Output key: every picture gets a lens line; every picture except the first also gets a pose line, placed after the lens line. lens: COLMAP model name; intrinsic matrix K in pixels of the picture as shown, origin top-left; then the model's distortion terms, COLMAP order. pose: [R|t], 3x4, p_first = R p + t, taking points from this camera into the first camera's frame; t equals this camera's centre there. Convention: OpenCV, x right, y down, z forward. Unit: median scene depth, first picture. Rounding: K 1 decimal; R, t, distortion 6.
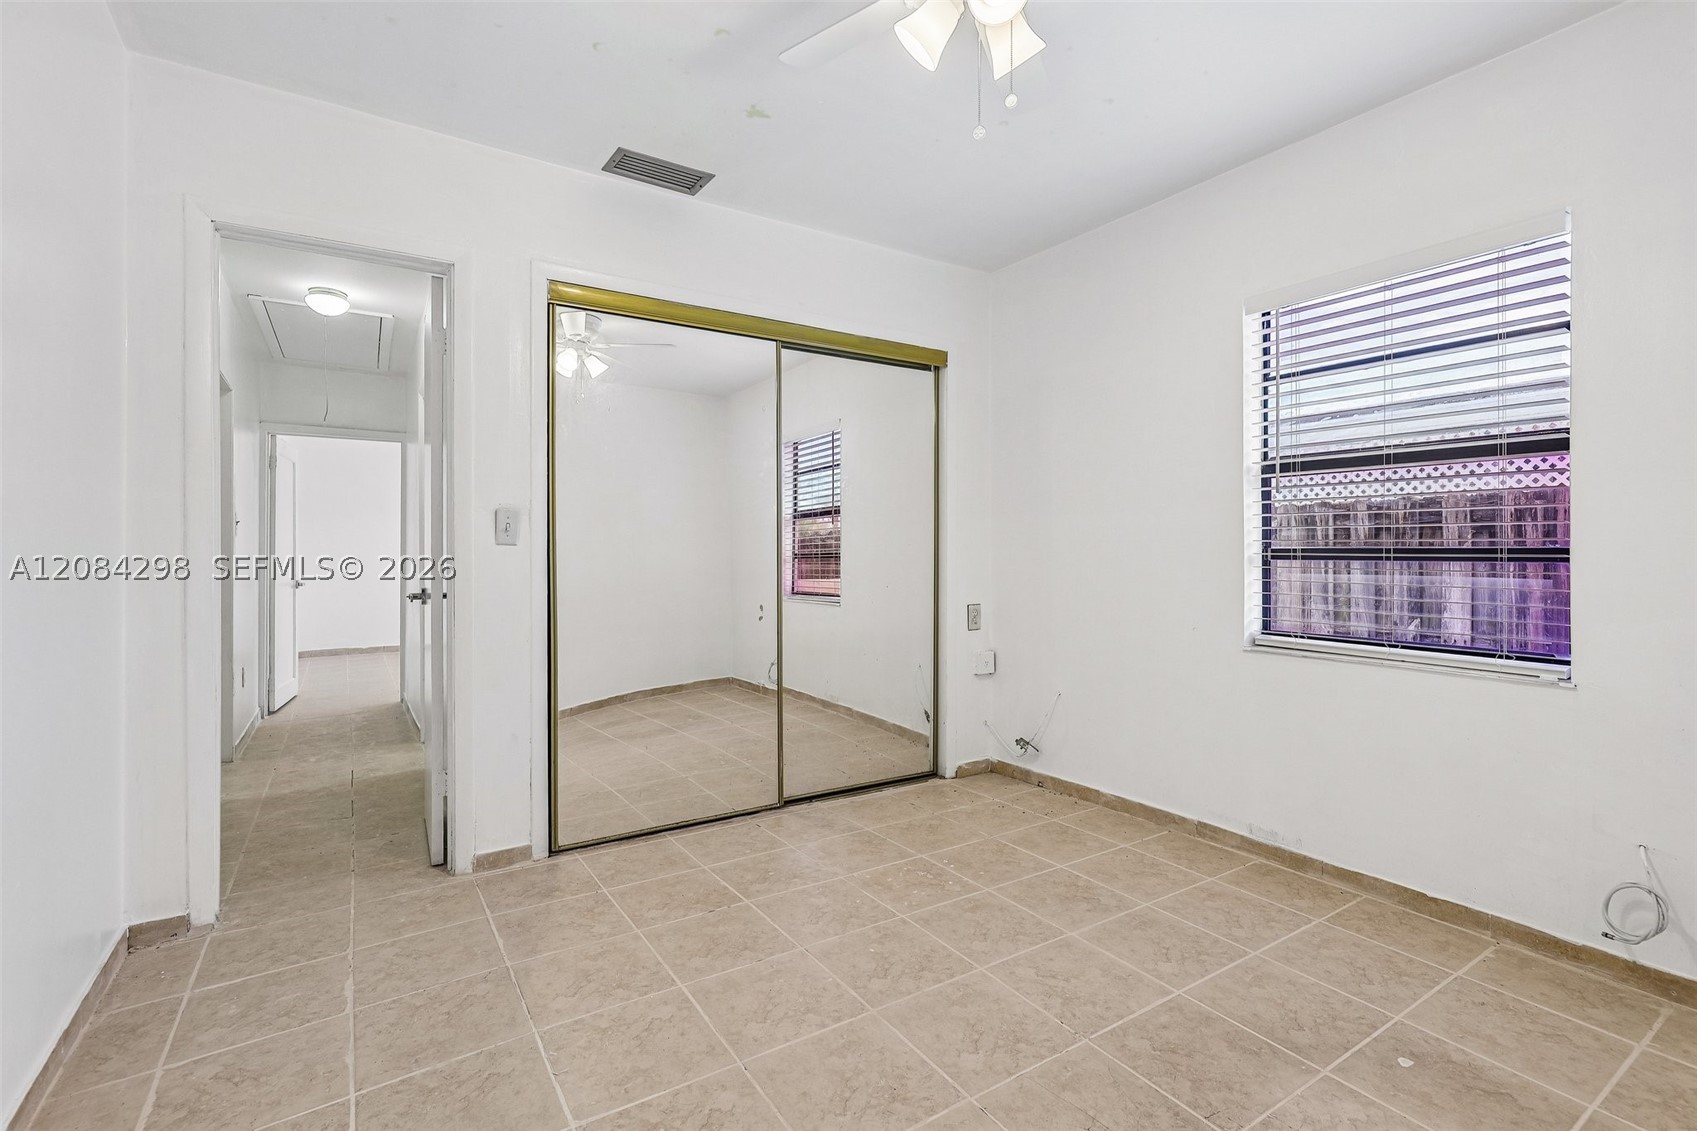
lens RADIAL K [[780.3, 0, 856.3], [0, 780.3, 550.5], [0, 0, 1]] dist [0.002239, -0.000423]
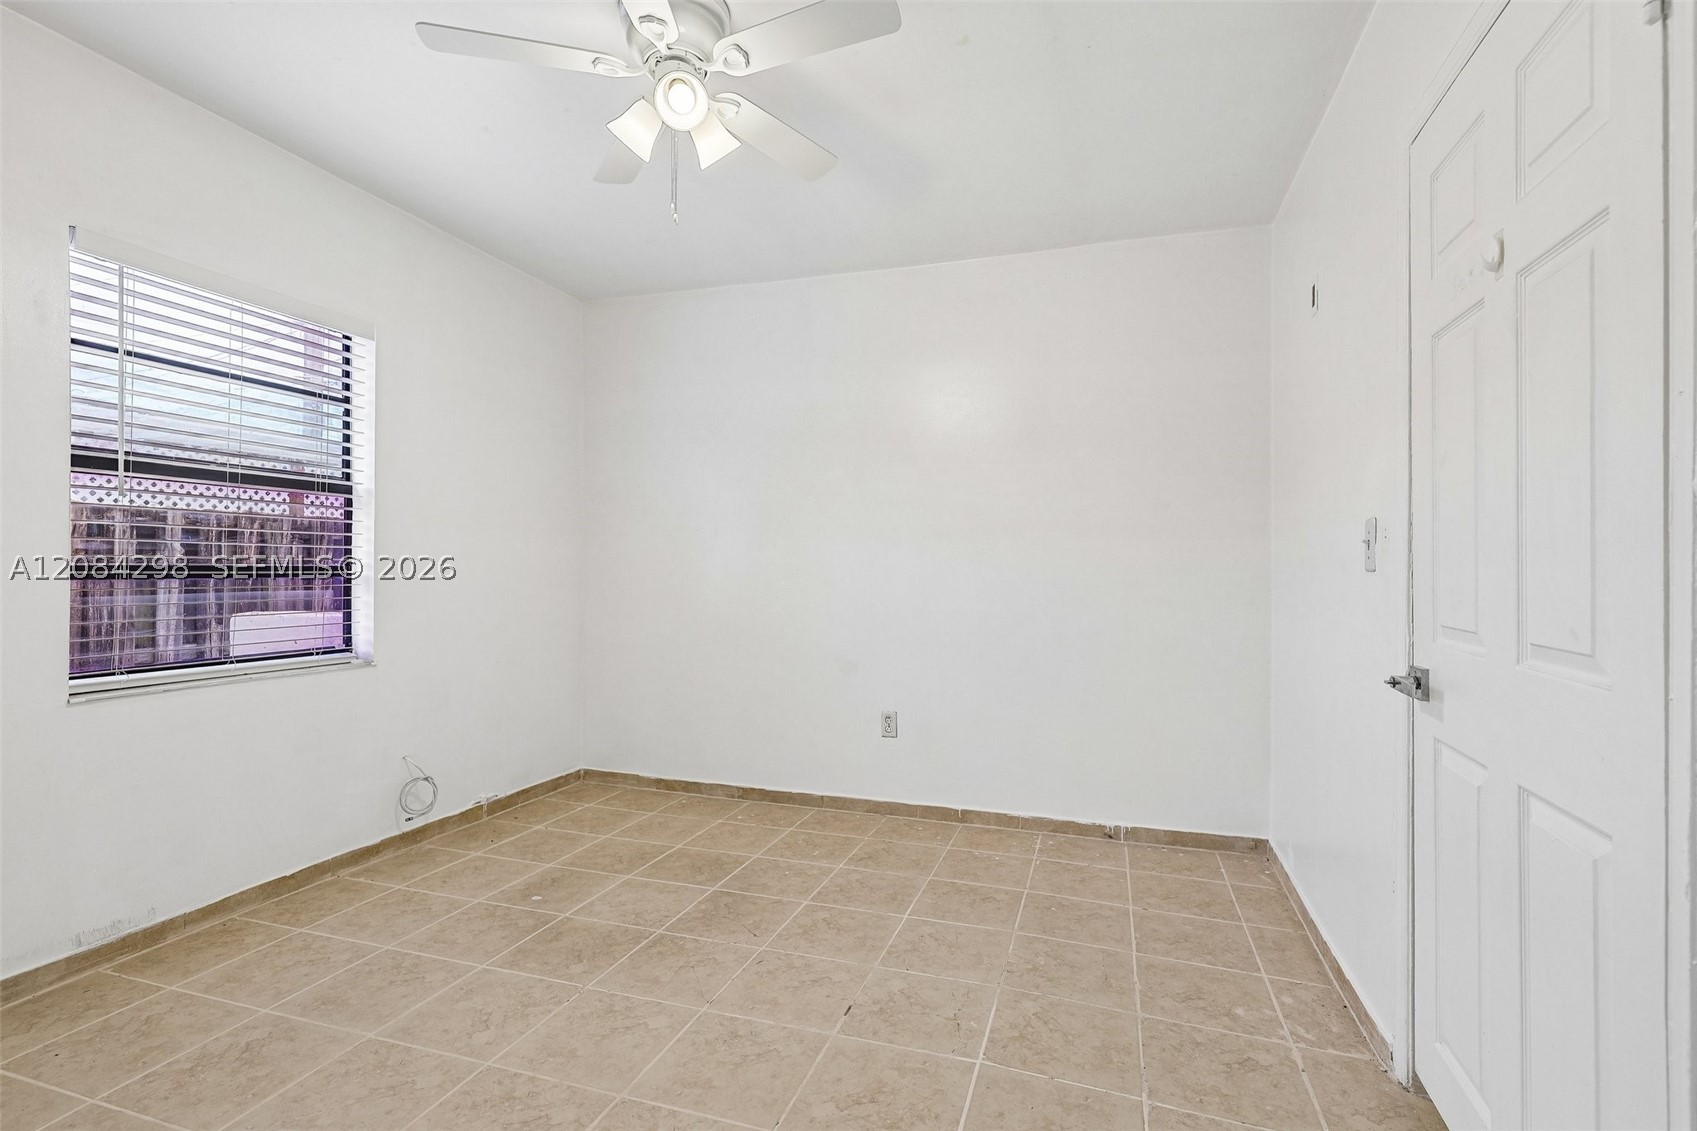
lens RADIAL K [[780.3, 0, 860.0], [0, 780.3, 580.6], [0, 0, 1]] dist [0.002239, -0.000423]
pose [[-0.626498, -0.015375, 0.779271, -0.637501], [-0.002953, 0.999845, 0.017354, -0.003675], [-0.779417, 0.008571, -0.626446, 1.036435]]
